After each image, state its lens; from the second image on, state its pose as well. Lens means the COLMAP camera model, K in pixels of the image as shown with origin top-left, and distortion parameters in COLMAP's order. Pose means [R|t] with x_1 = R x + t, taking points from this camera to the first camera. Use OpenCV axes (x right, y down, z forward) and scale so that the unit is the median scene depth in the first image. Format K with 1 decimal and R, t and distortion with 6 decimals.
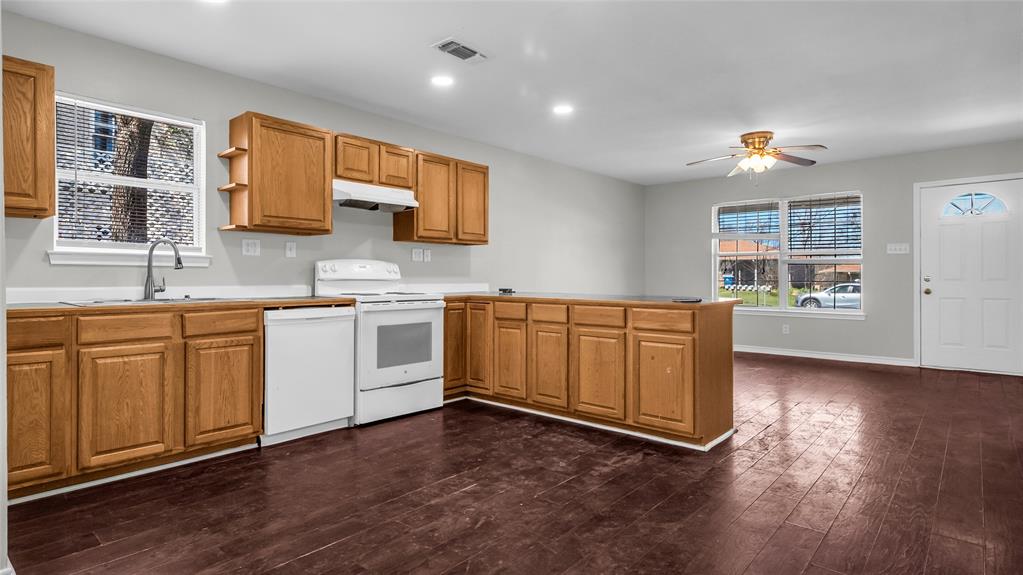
lens RADIAL K [[518.3, 0, 507.3], [0, 518.3, 273.8], [0, 0, 1]] dist [-0.007932, 0.001937]
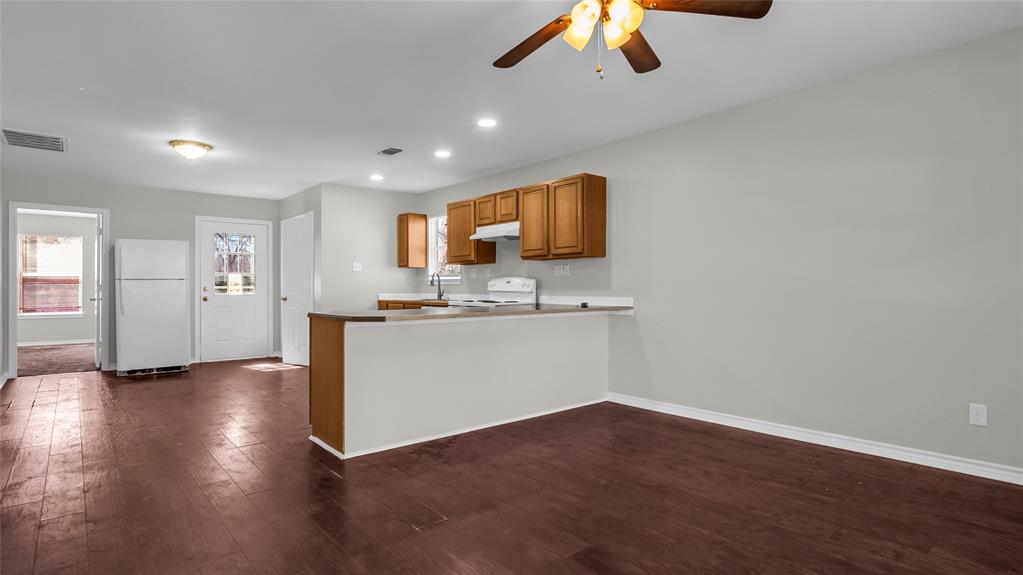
lens RADIAL K [[518.3, 0, 515.8], [0, 518.3, 284.1], [0, 0, 1]] dist [-0.007932, 0.001937]
pose [[-0.130155, -0.007996, -0.991461, 1.281900], [0.007389, 0.999932, -0.009035, 0.004179], [0.991466, -0.008502, -0.130087, 1.390740]]
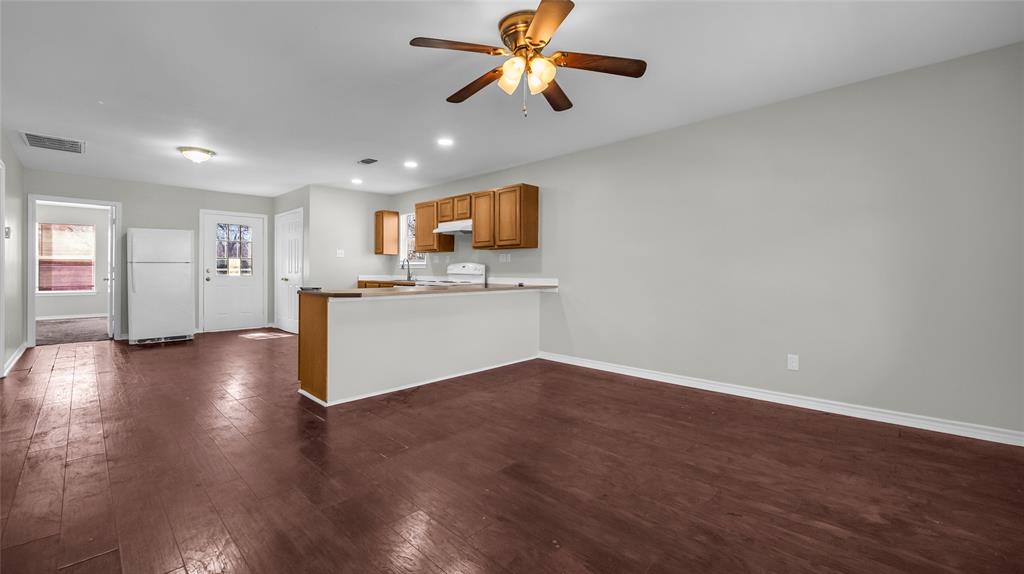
lens RADIAL K [[415.6, 0, 516.7], [0, 415.6, 269.8], [0, 0, 1]] dist [-0.001441, -0.003932]
pose [[-0.029281, -0.005123, -0.999558, 1.323163], [0.002789, 0.999983, -0.005207, 0.004822], [0.999567, -0.002940, -0.029266, 1.416631]]
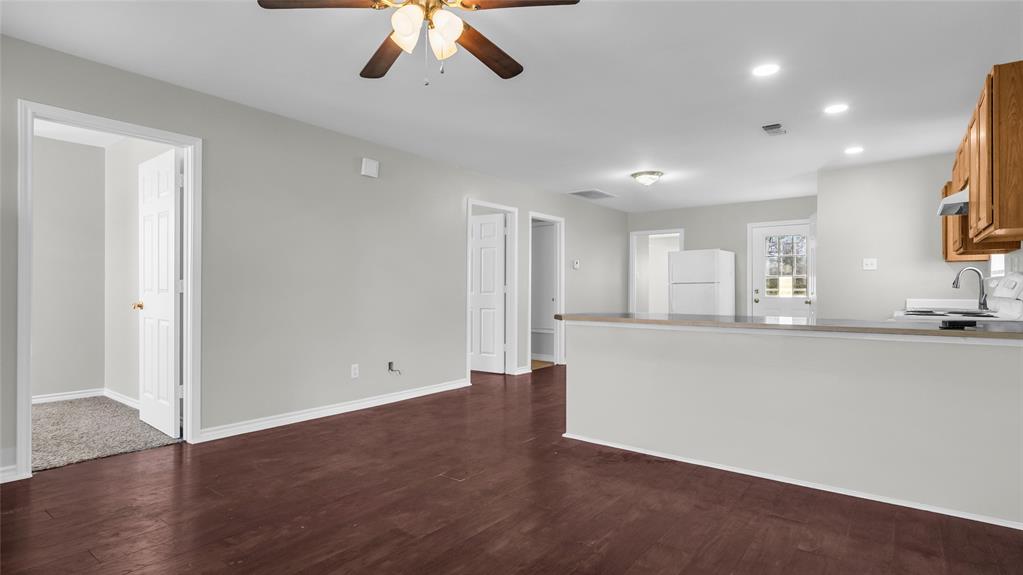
lens RADIAL K [[518.3, 0, 497.2], [0, 518.3, 291.4], [0, 0, 1]] dist [-0.007932, 0.001937]
pose [[-0.997951, -0.001661, -0.063966, 0.640173], [-0.001456, 0.999994, -0.003260, 0.005294], [0.063971, -0.003160, -0.997947, 2.010173]]
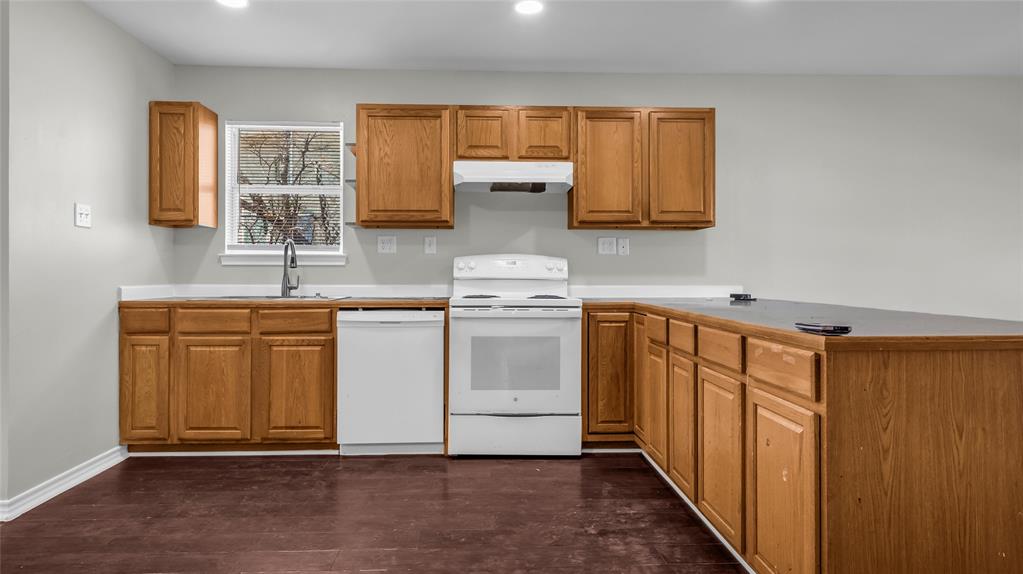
lens RADIAL K [[597.6, 0, 504.5], [0, 597.6, 269.0], [0, 0, 1]] dist [-0.003472, 0.001124]
pose [[0.698420, -0.010018, -0.715618, 0.448941], [0.004239, 0.999942, -0.009860, 0.005436], [0.715676, 0.003853, 0.698422, 0.388901]]
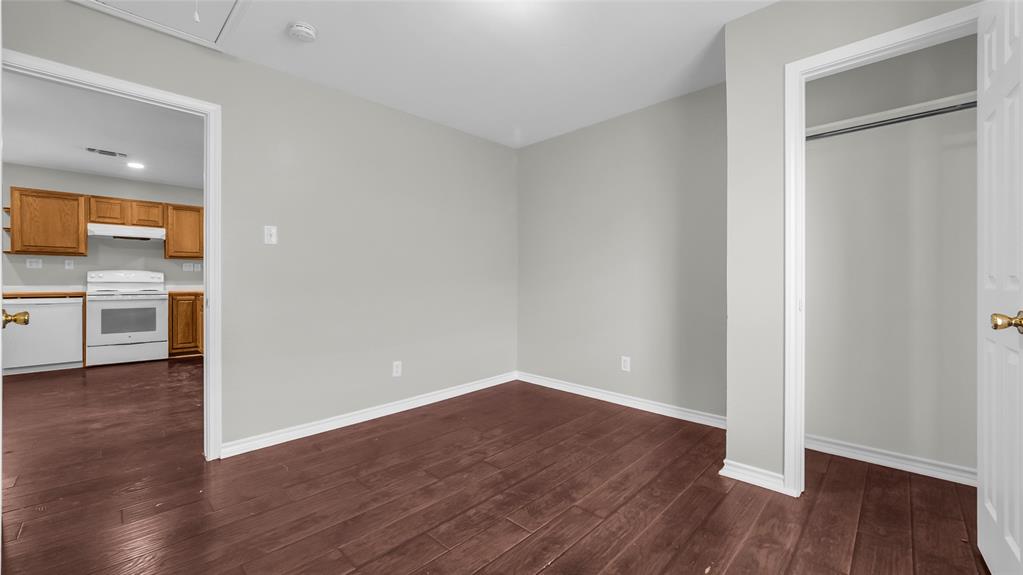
lens RADIAL K [[398.5, 0, 494.4], [0, 398.5, 283.1], [0, 0, 1]] dist [-0.000034, 0.000781]
pose [[0.998259, -0.000515, -0.058986, 1.128042], [0.001192, 0.999934, 0.011458, 0.000339], [0.058976, -0.011508, 0.998193, -0.242207]]
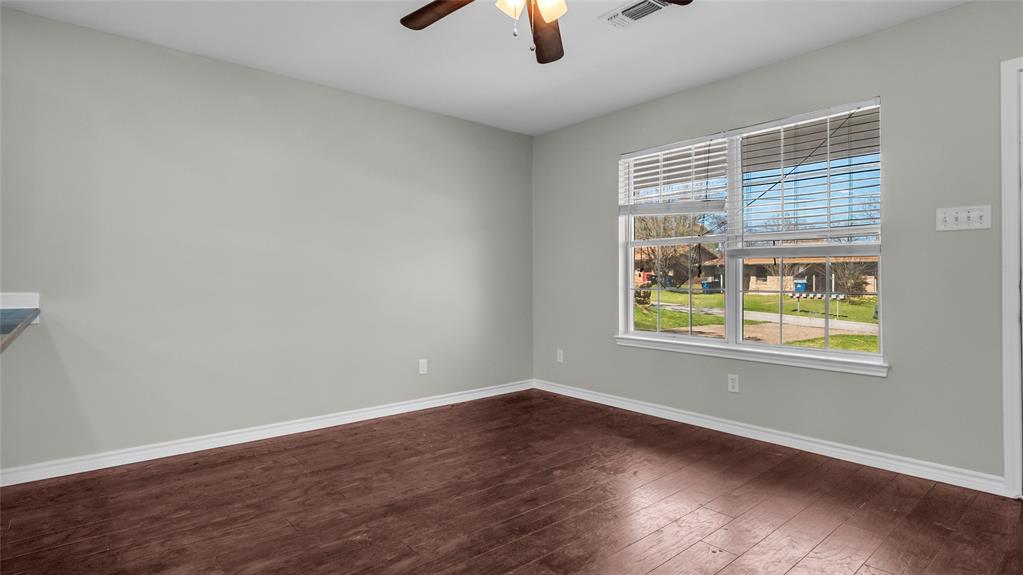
lens RADIAL K [[518.3, 0, 493.9], [0, 518.3, 276.0], [0, 0, 1]] dist [-0.007932, 0.001937]
pose [[0.989565, 0.001770, -0.144074, 0.722984], [-0.002501, 0.999985, -0.004898, 0.005838], [0.144063, 0.005207, 0.989555, 0.866070]]
